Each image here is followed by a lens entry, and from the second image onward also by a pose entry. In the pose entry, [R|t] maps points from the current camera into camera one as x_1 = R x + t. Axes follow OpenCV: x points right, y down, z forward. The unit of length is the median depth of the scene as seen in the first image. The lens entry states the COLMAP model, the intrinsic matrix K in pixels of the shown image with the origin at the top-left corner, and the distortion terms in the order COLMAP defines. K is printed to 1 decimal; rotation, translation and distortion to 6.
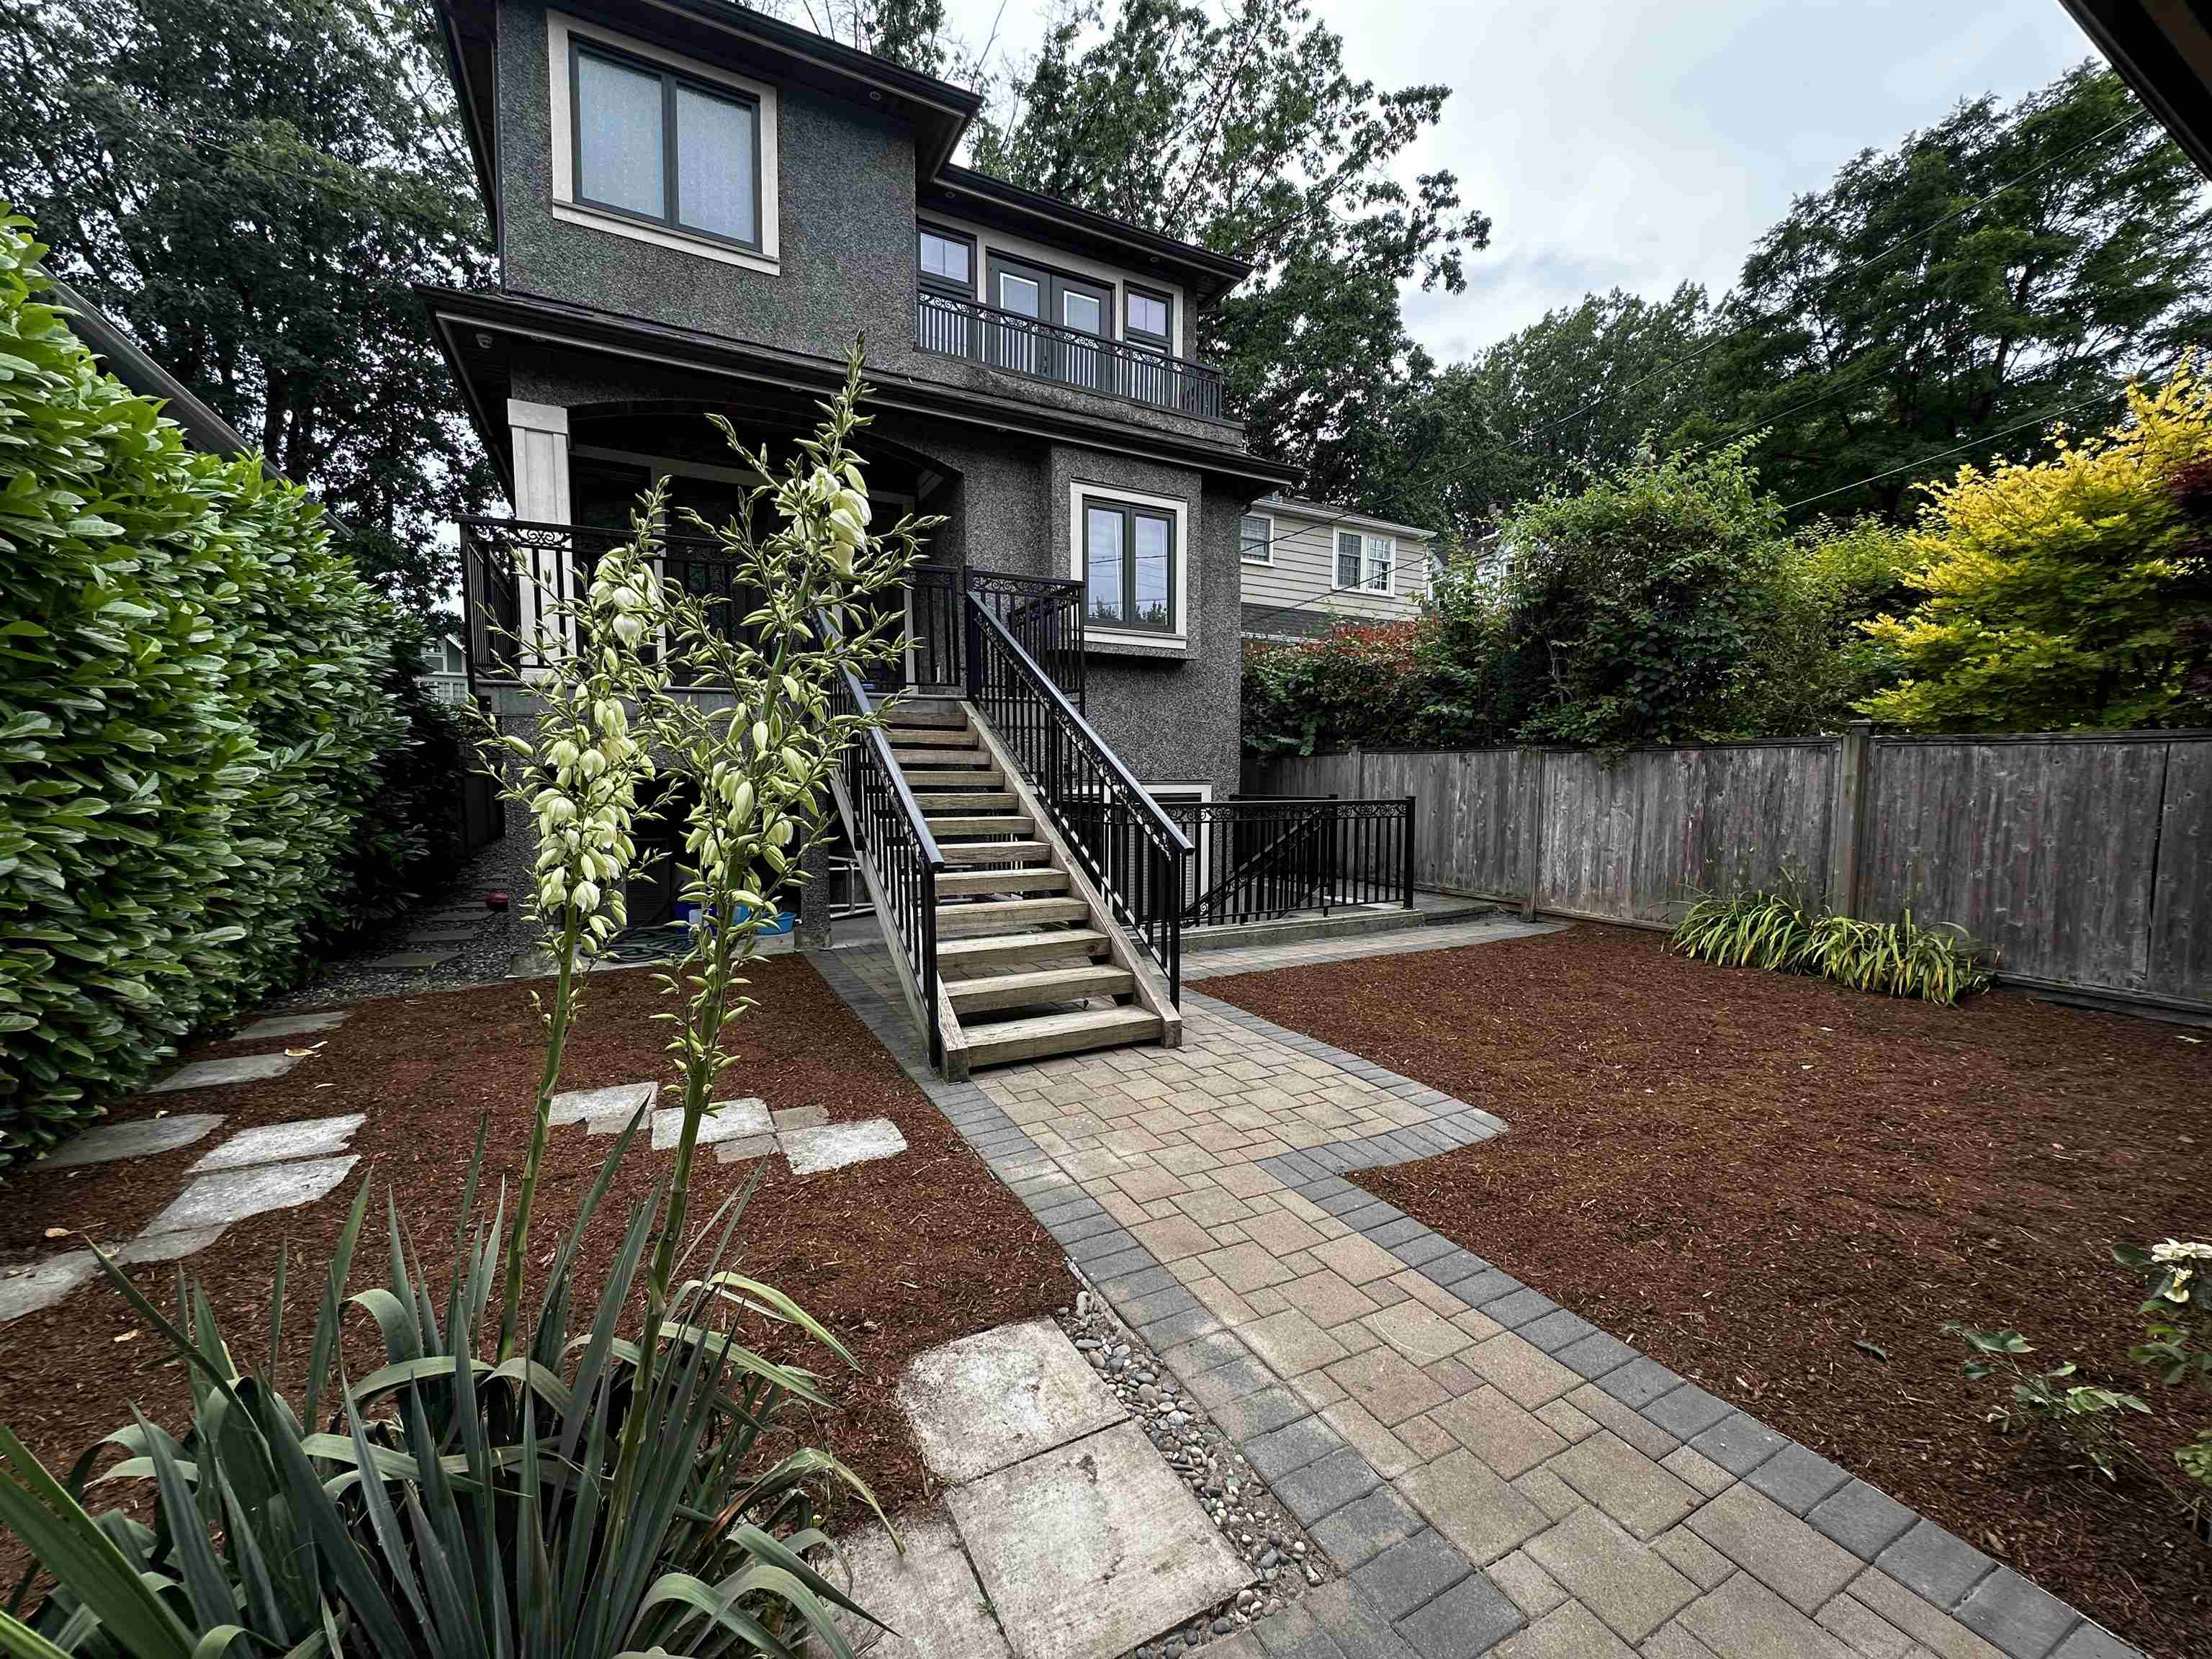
lens RADIAL K [[886.6, 0, 1118.0], [0, 886.6, 830.1], [0, 0, 1]] dist [0.000264, 0.000050]
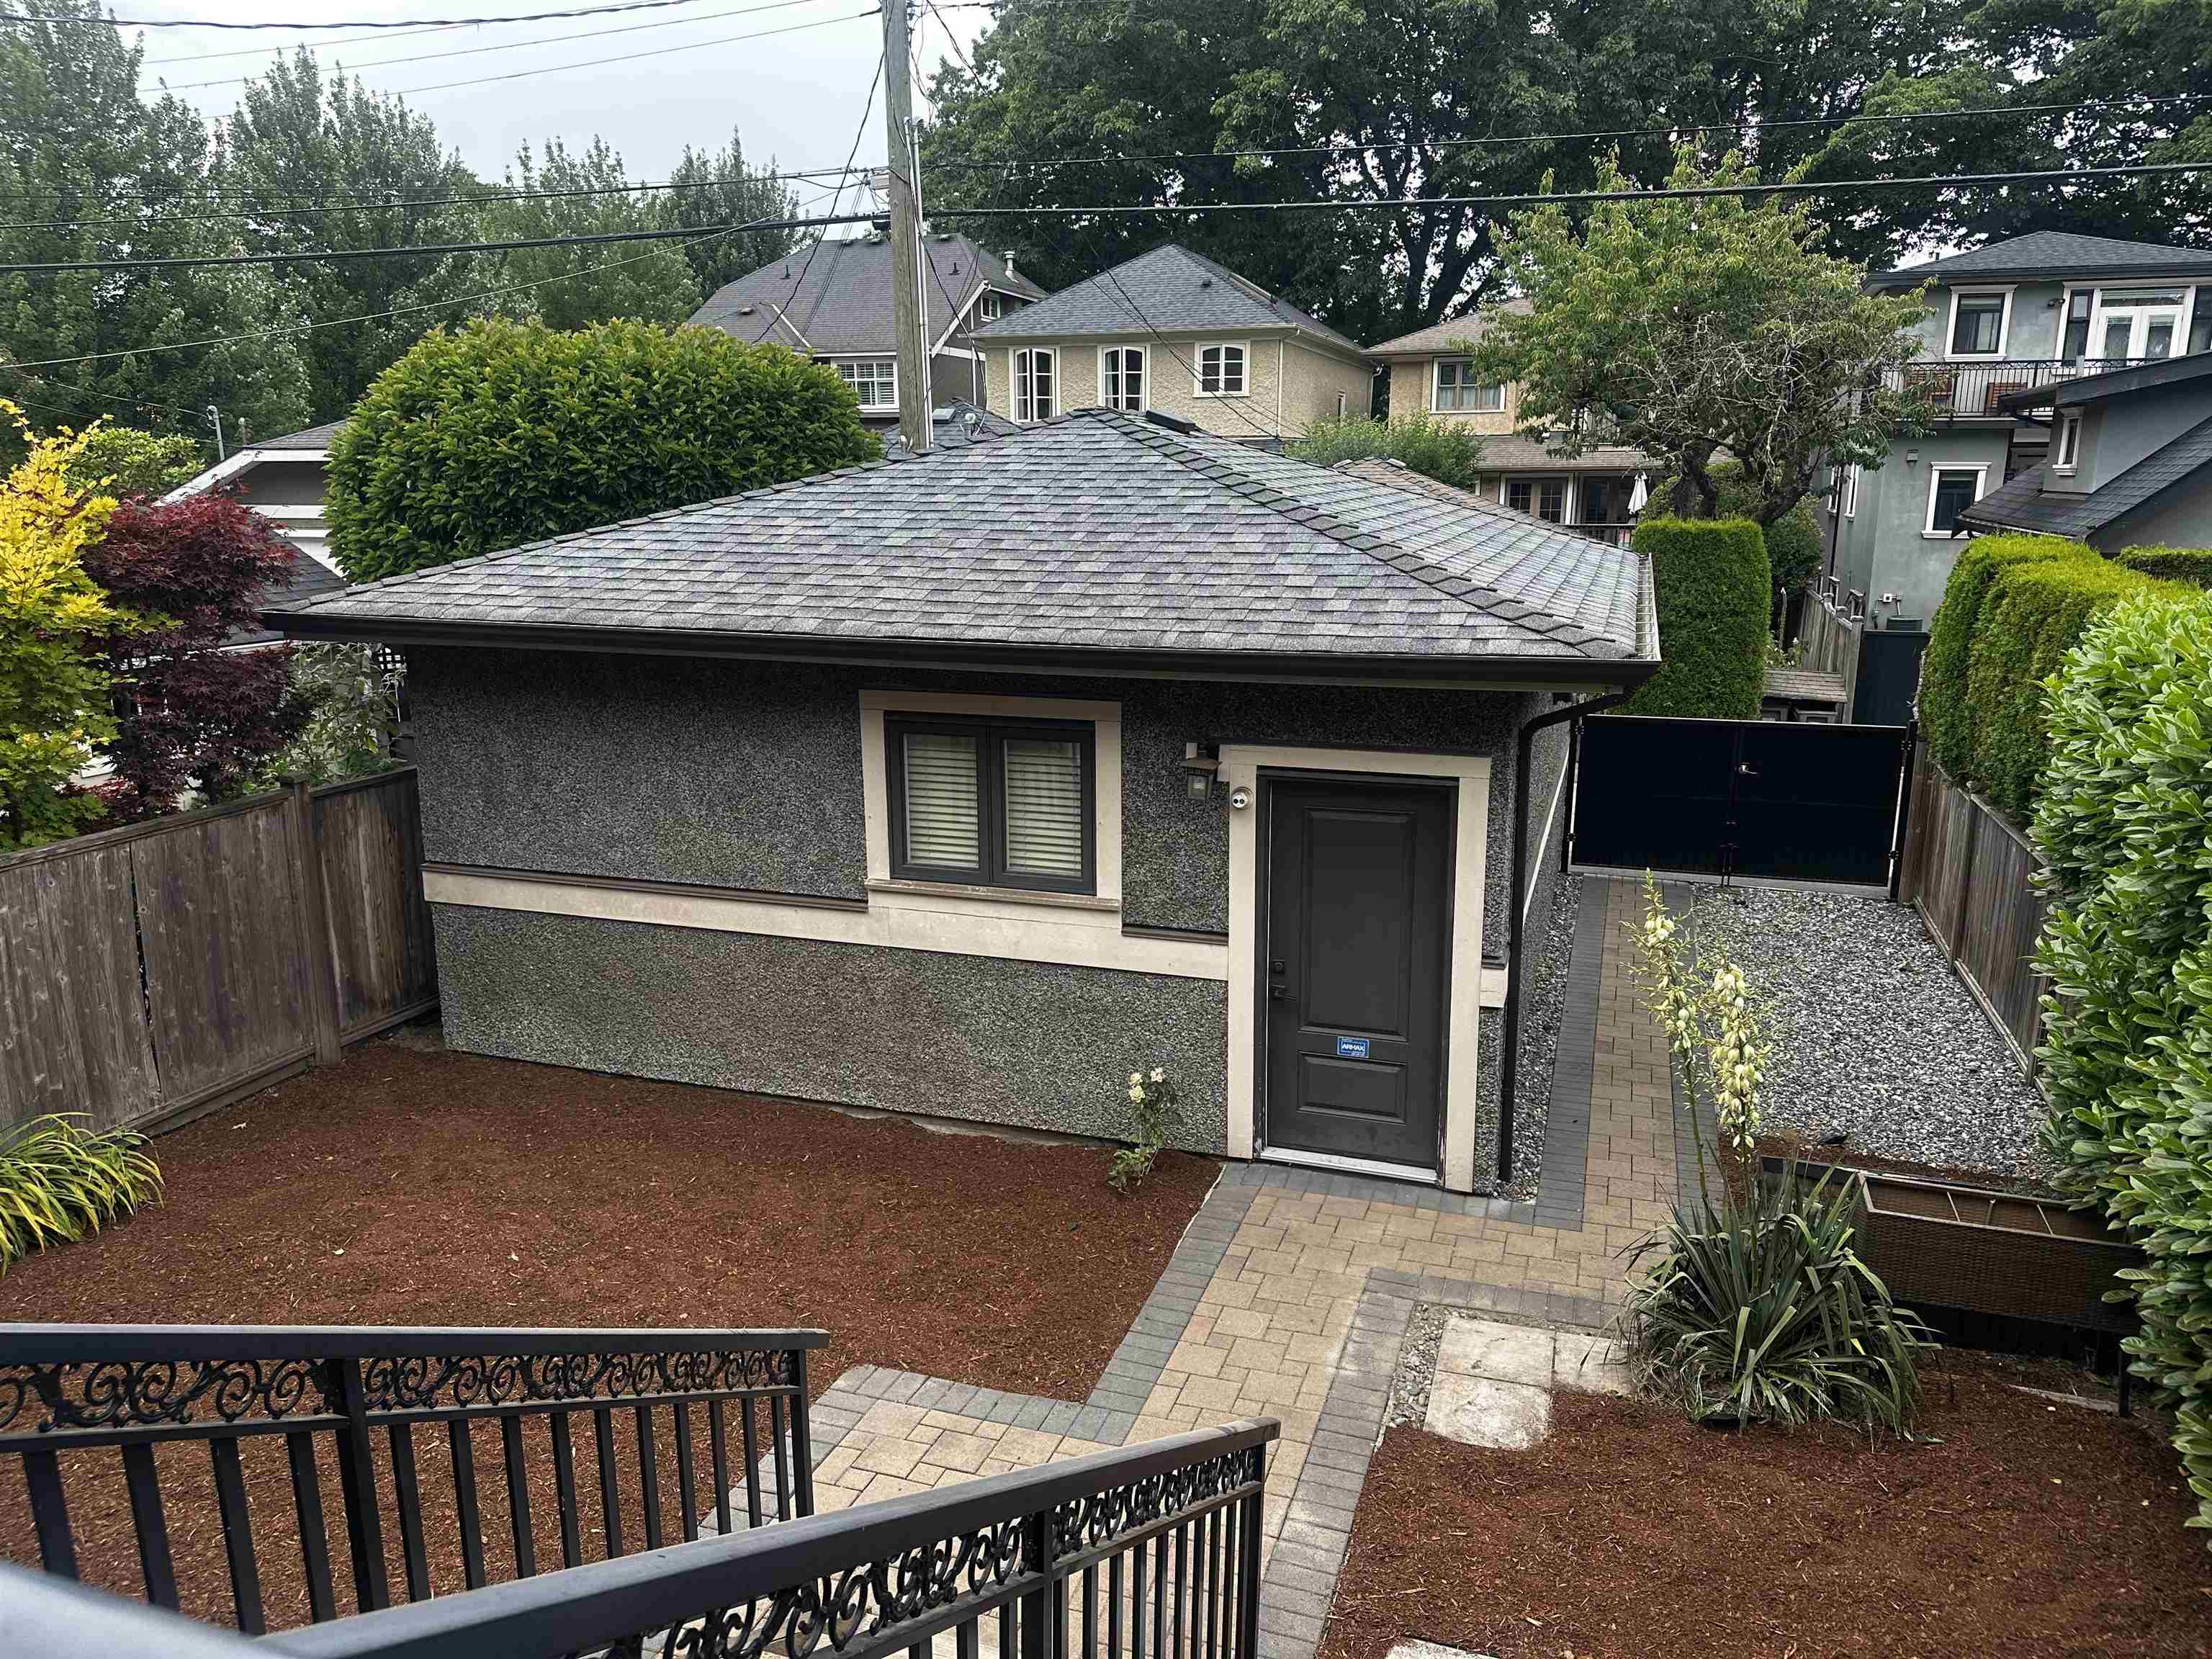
lens RADIAL K [[1556.3, 0, 1110.3], [0, 1556.3, 833.9], [0, 0, 1]] dist [0.001214, -0.000116]
pose [[-0.679989, -0.169440, 0.713375, -1.317255], [0.049286, 0.960169, 0.275037, -1.036438], [-0.731564, 0.222182, -0.644554, 2.709655]]
